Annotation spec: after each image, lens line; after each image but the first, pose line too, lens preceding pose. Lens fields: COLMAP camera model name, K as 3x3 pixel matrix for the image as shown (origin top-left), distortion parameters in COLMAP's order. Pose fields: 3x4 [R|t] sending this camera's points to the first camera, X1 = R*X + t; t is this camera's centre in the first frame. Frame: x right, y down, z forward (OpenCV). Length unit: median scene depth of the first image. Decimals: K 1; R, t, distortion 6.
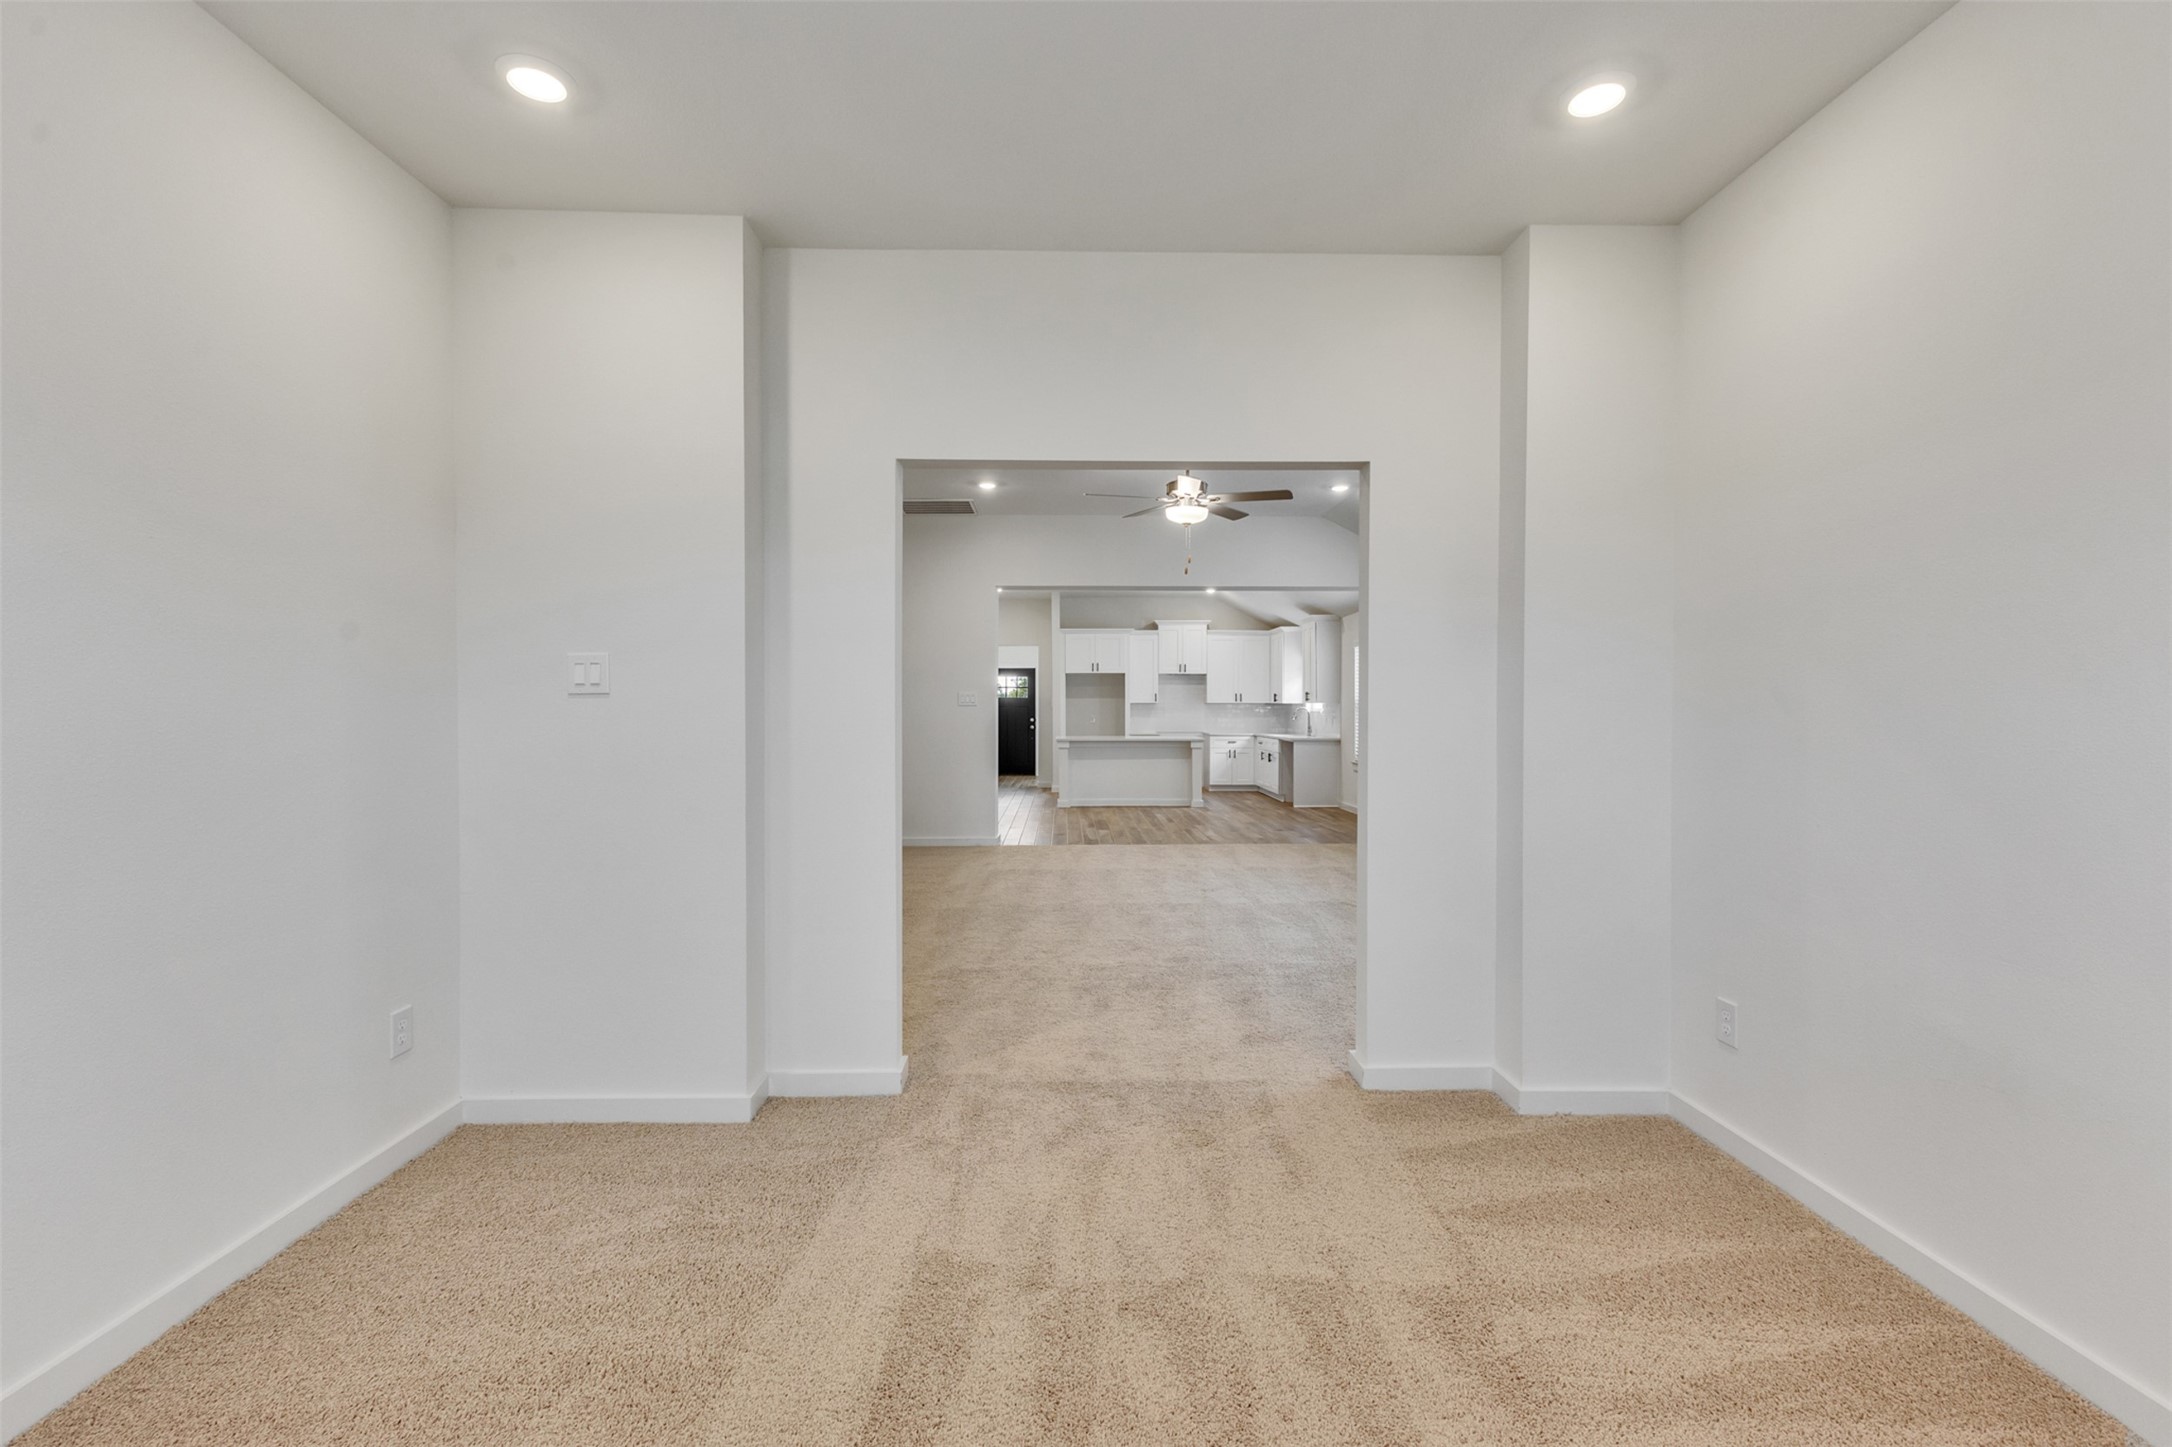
lens RADIAL K [[932.9, 0, 1085.8], [0, 932.9, 718.9], [0, 0, 1]] dist [0.016703, -0.004735]
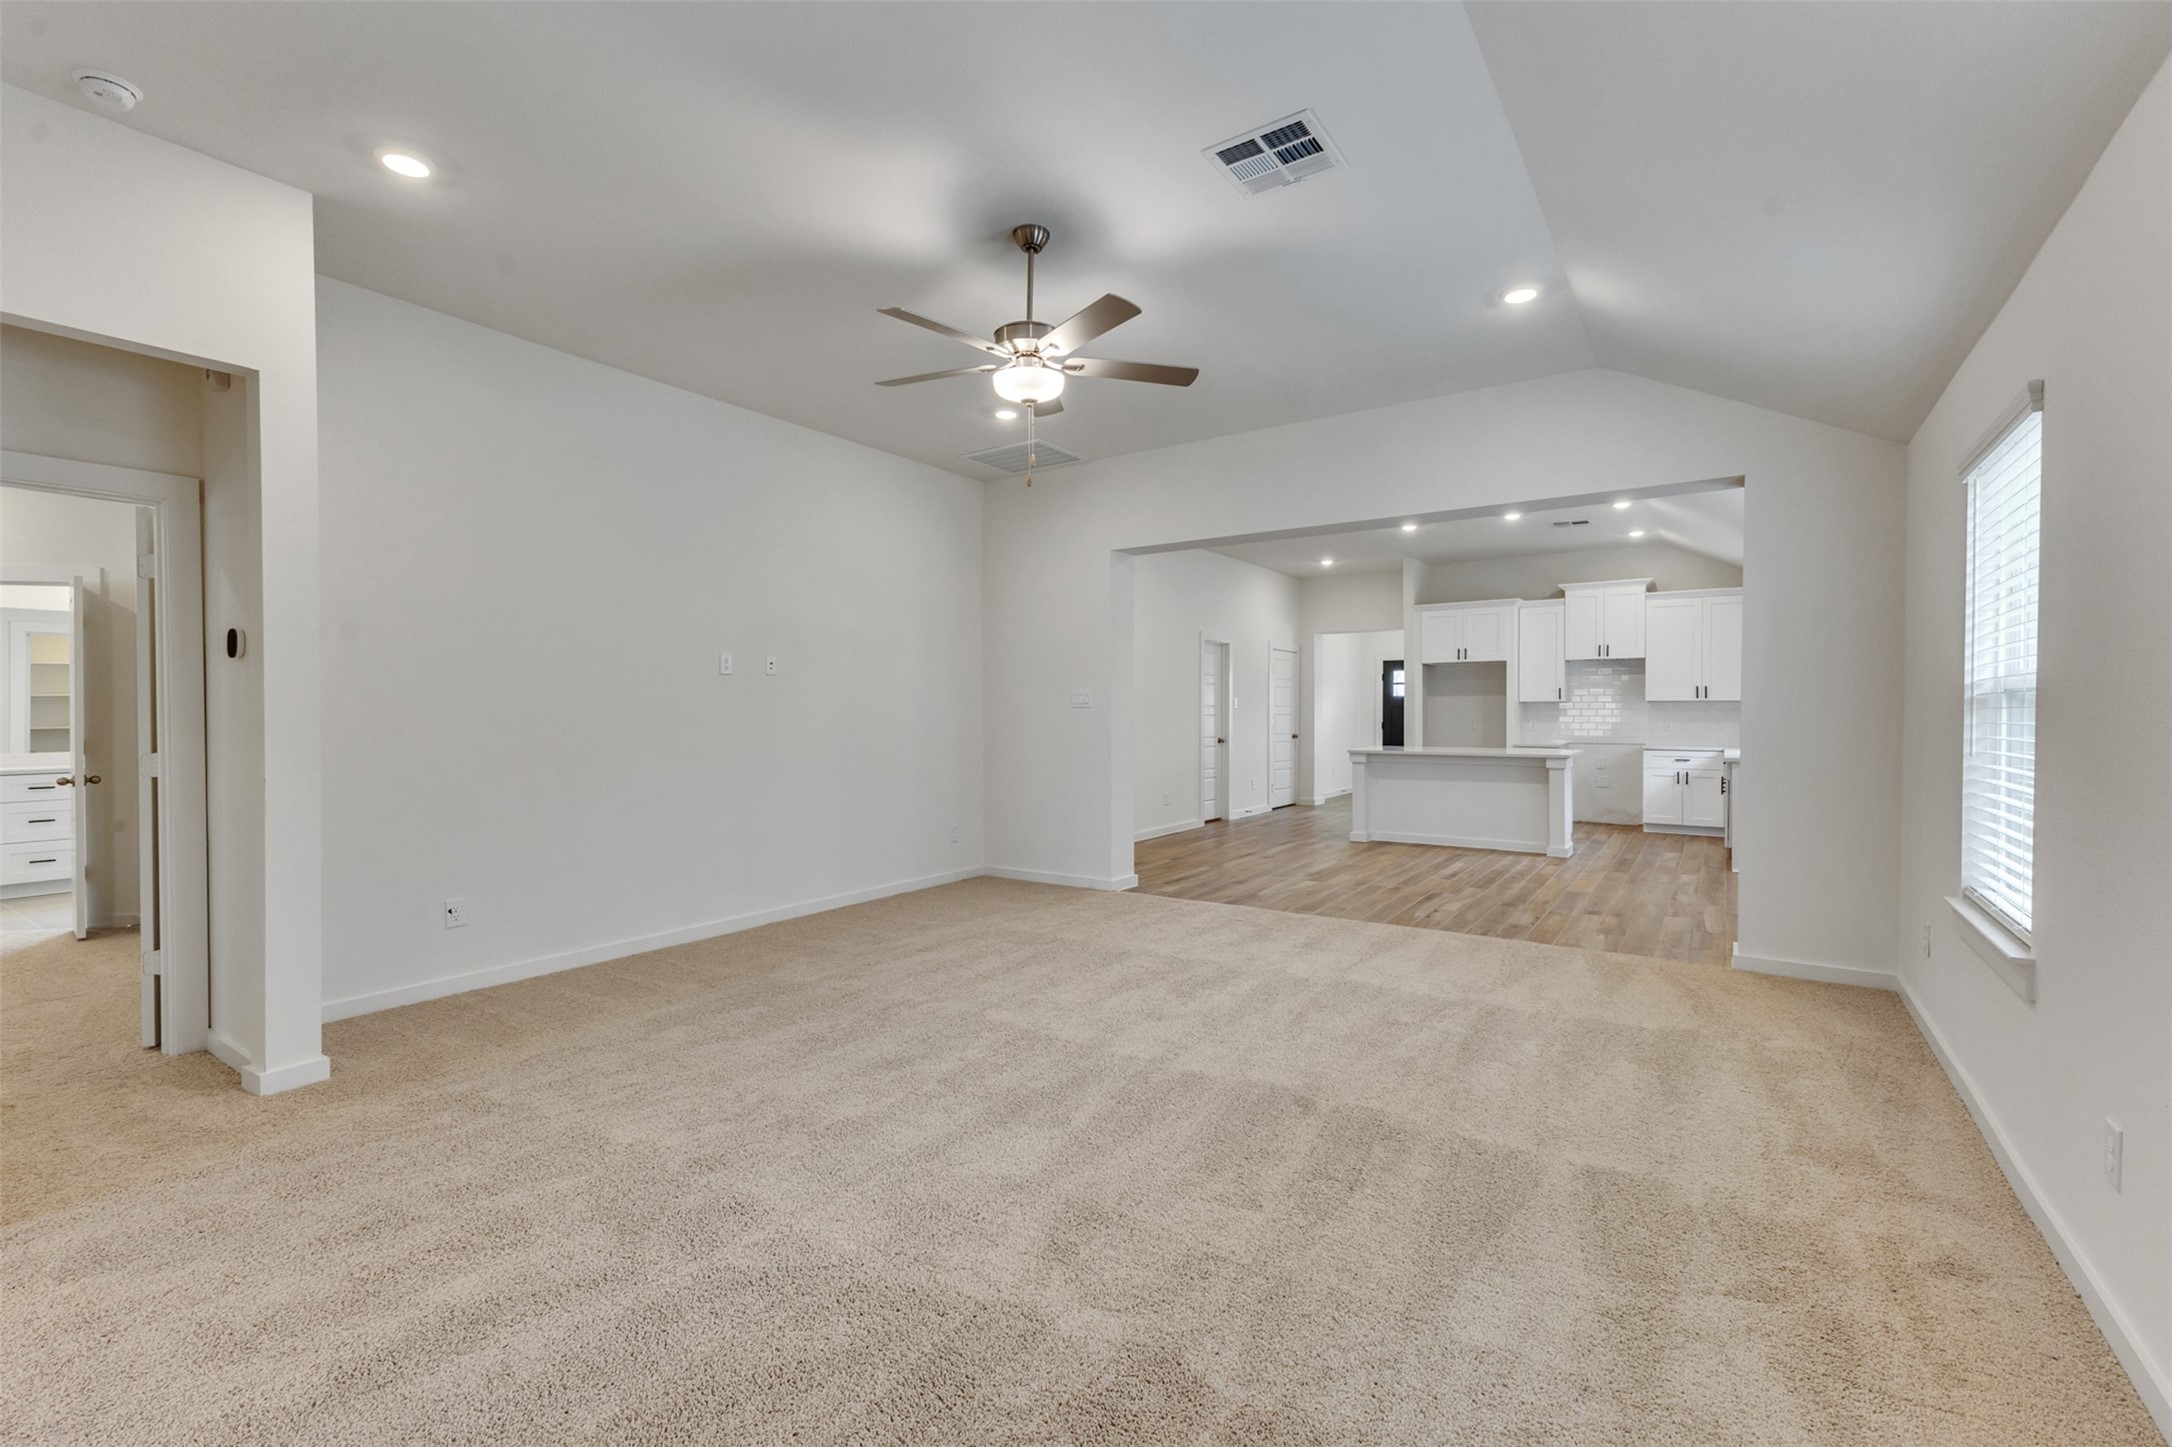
lens RADIAL K [[932.9, 0, 1085.8], [0, 932.9, 718.9], [0, 0, 1]] dist [0.016703, -0.004735]
pose [[0.815106, 0.002958, -0.579304, 0.194475], [-0.003888, 0.999992, -0.000366, -0.002272], [0.579299, 0.002551, 0.815111, 0.215889]]
